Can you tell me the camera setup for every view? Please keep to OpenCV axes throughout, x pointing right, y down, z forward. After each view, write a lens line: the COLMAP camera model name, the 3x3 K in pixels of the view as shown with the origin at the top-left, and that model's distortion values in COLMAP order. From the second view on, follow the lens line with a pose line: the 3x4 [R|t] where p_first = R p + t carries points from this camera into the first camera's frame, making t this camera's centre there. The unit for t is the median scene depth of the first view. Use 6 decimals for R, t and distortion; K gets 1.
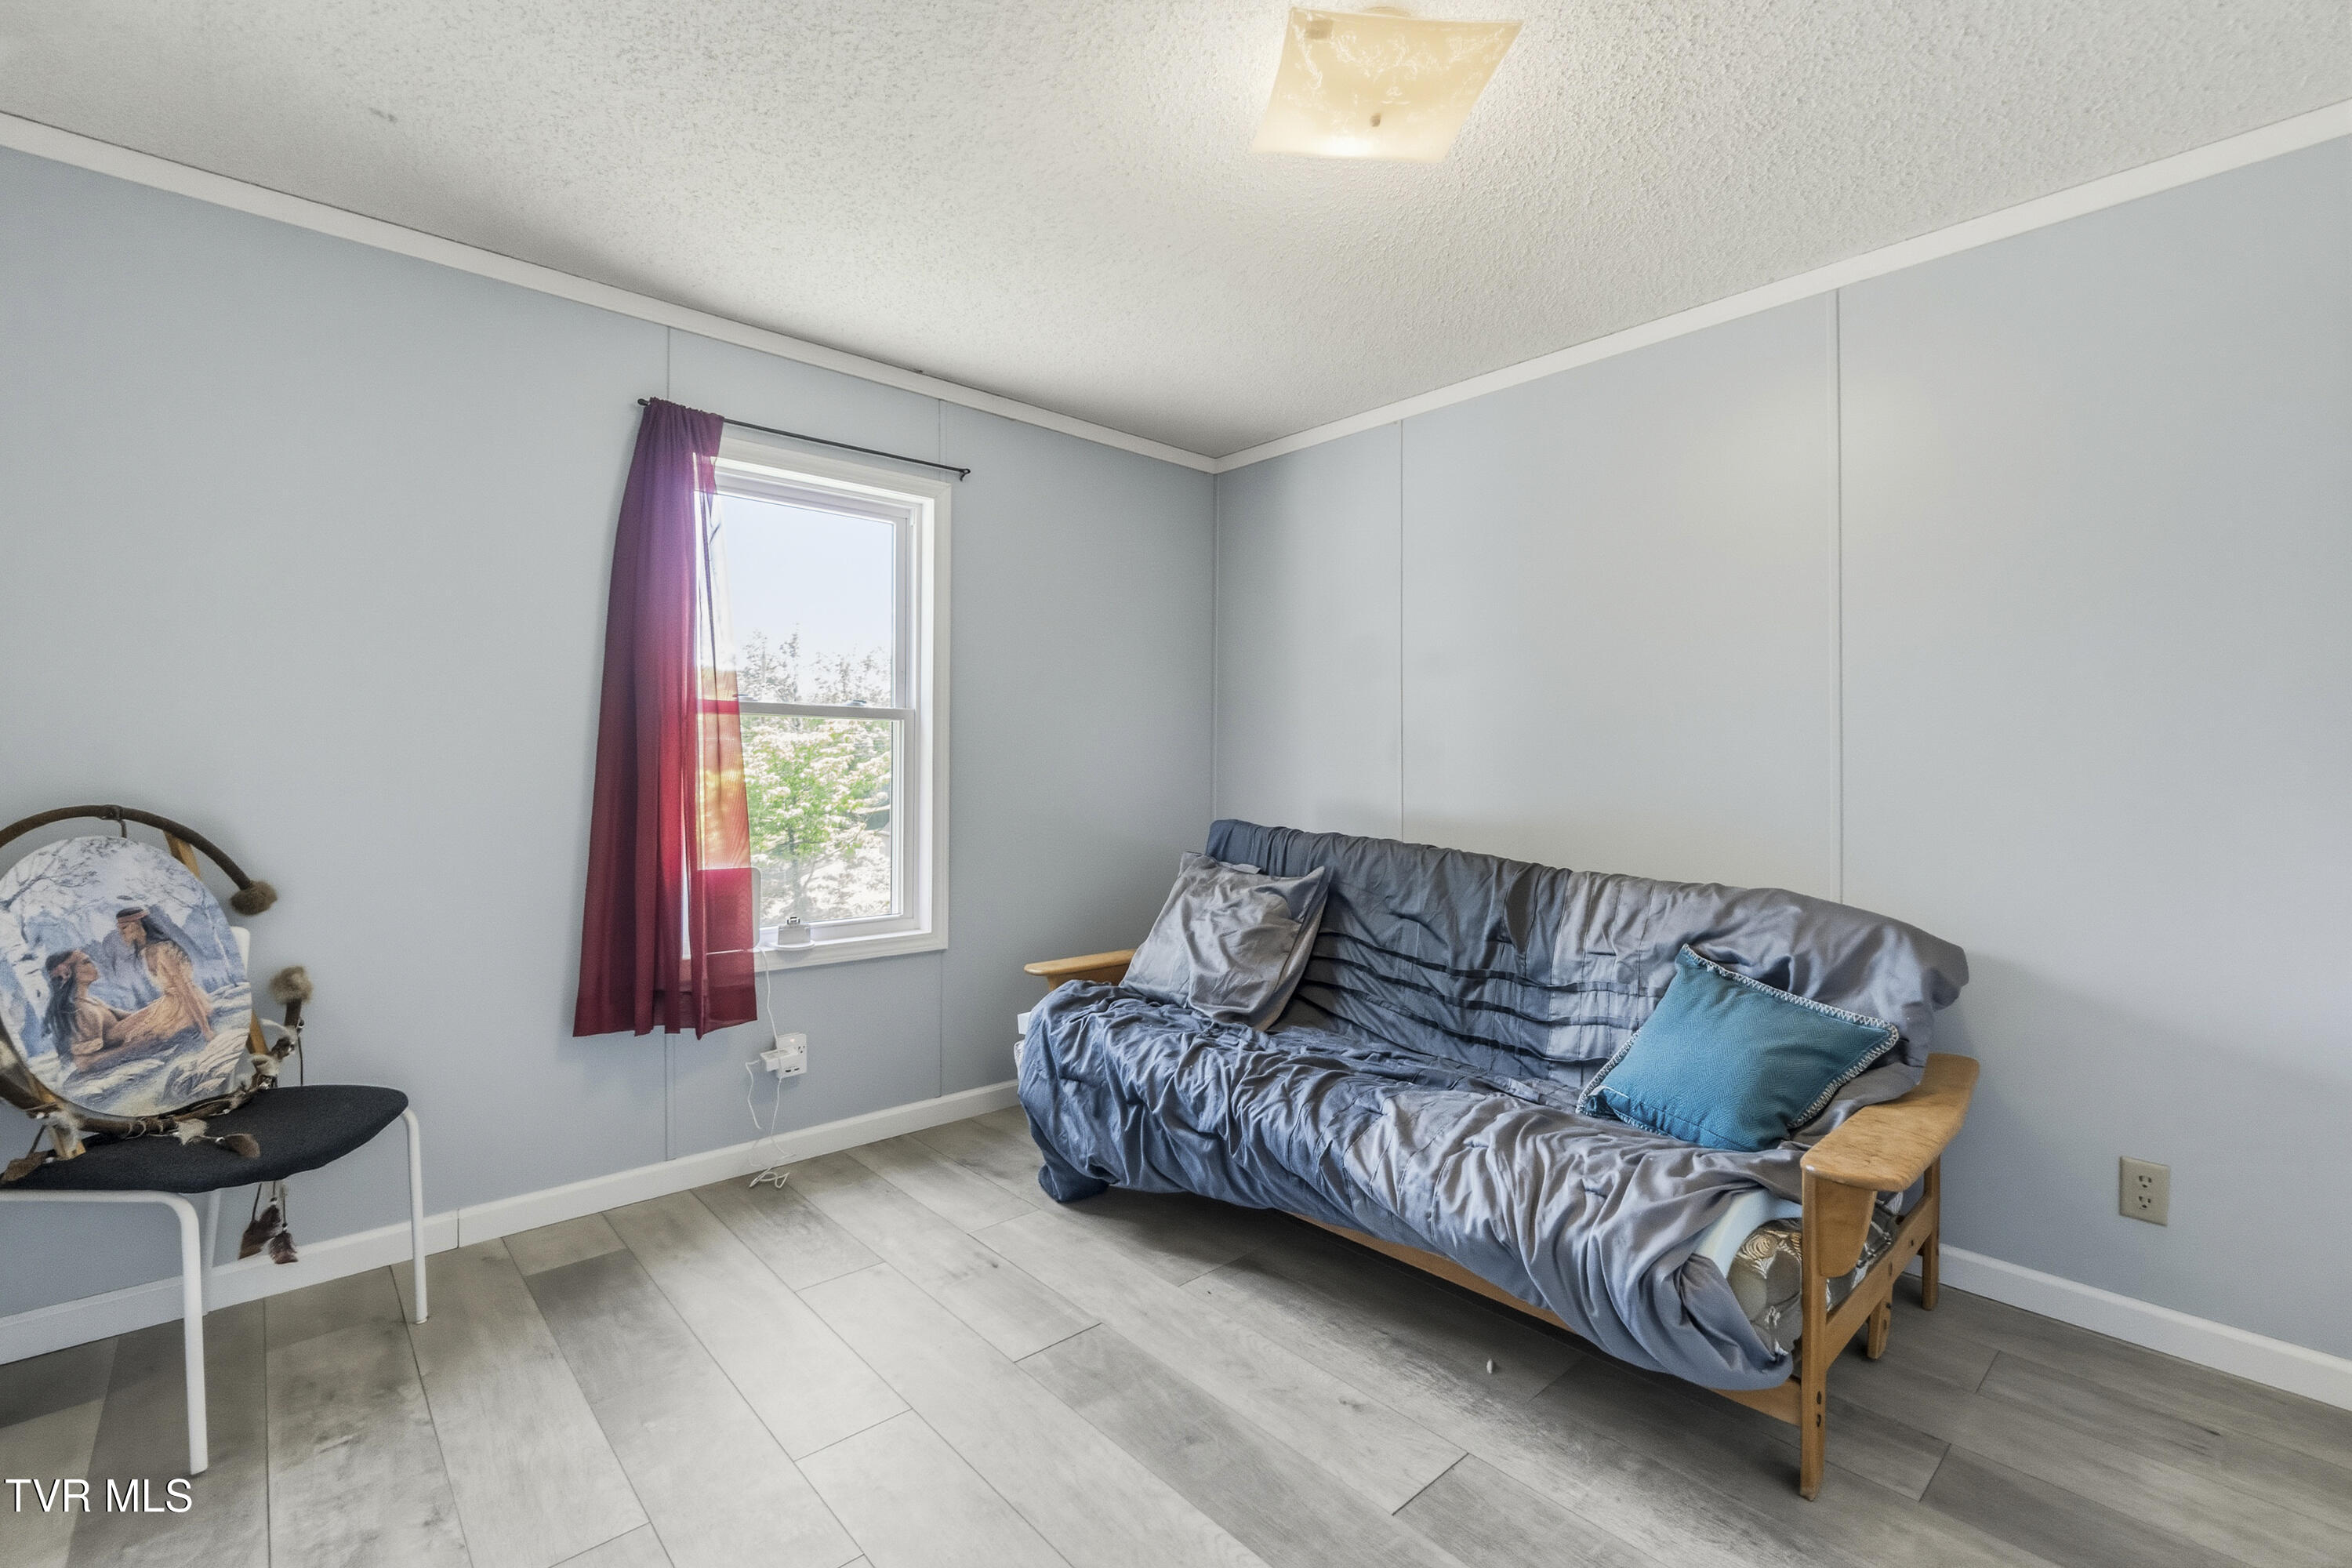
lens RADIAL K [[1023.9, 0, 1179.0], [0, 1023.9, 777.8], [0, 0, 1]] dist [-0.006702, 0.002588]
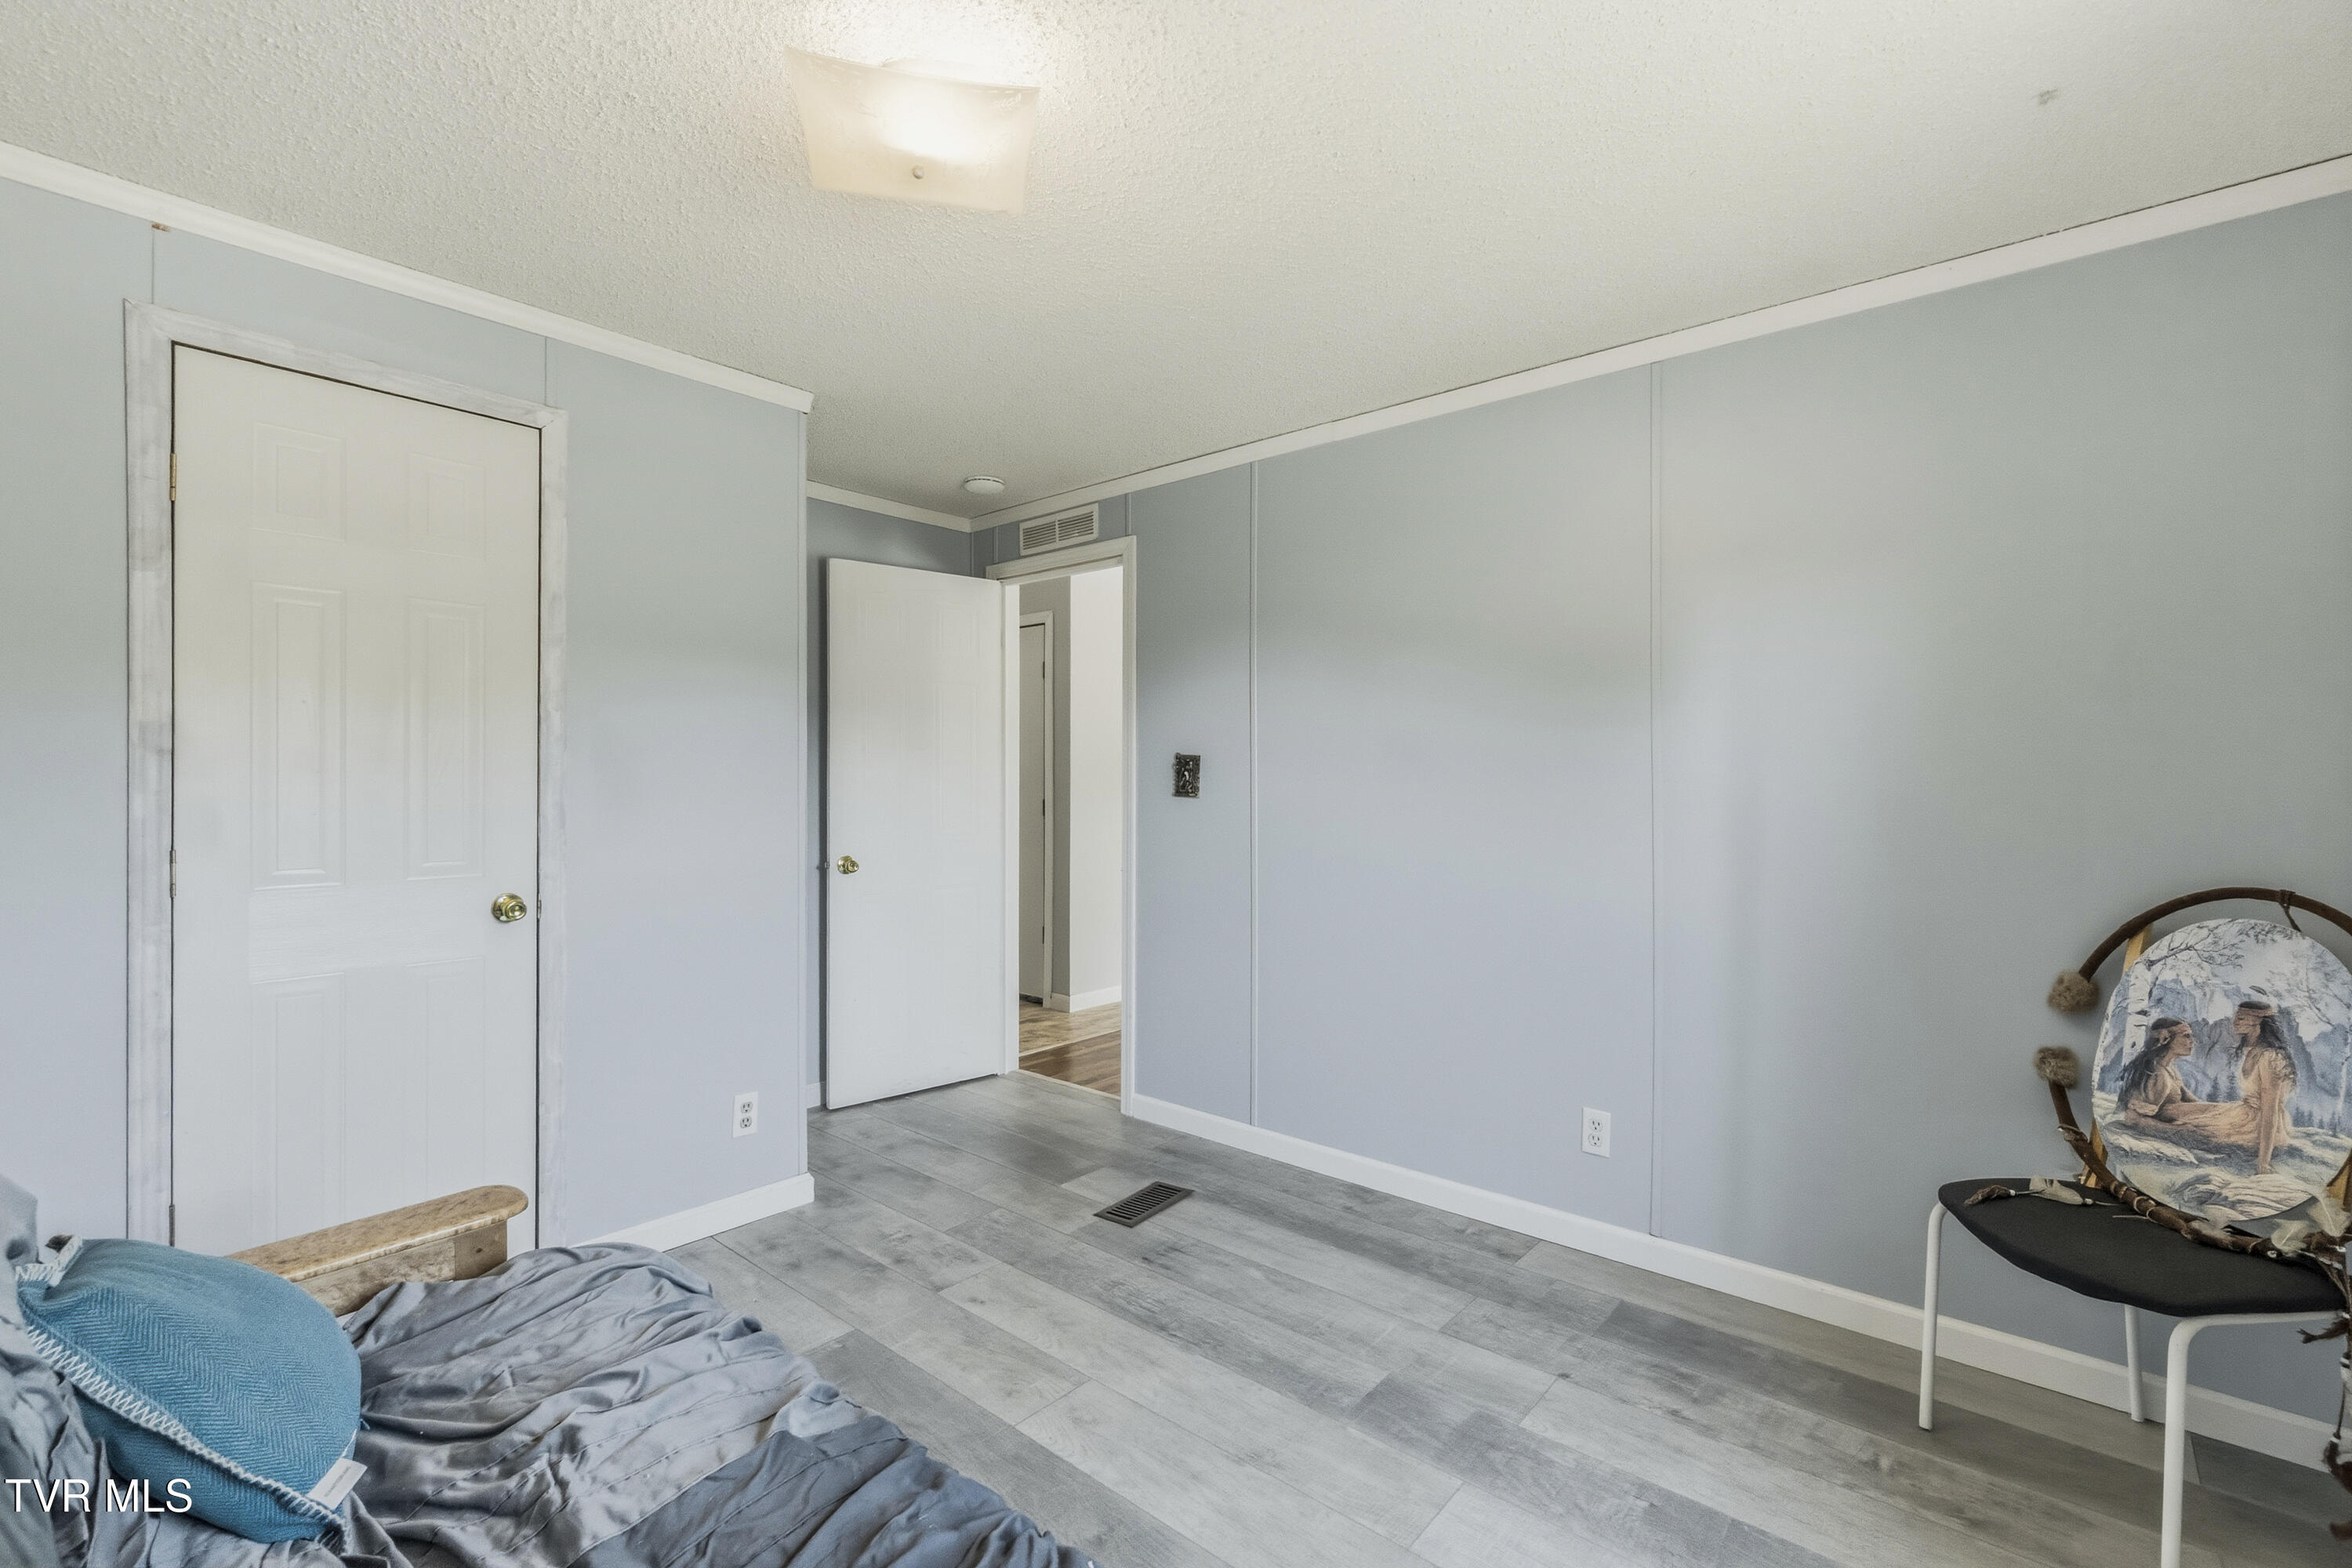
lens RADIAL K [[1023.9, 0, 1176.1], [0, 1023.9, 787.6], [0, 0, 1]] dist [-0.006702, 0.002588]
pose [[-0.992283, -0.005311, -0.123882, 0.057707], [-0.007787, 0.999779, 0.019517, -0.078190], [0.123751, 0.020331, -0.992105, 1.839445]]
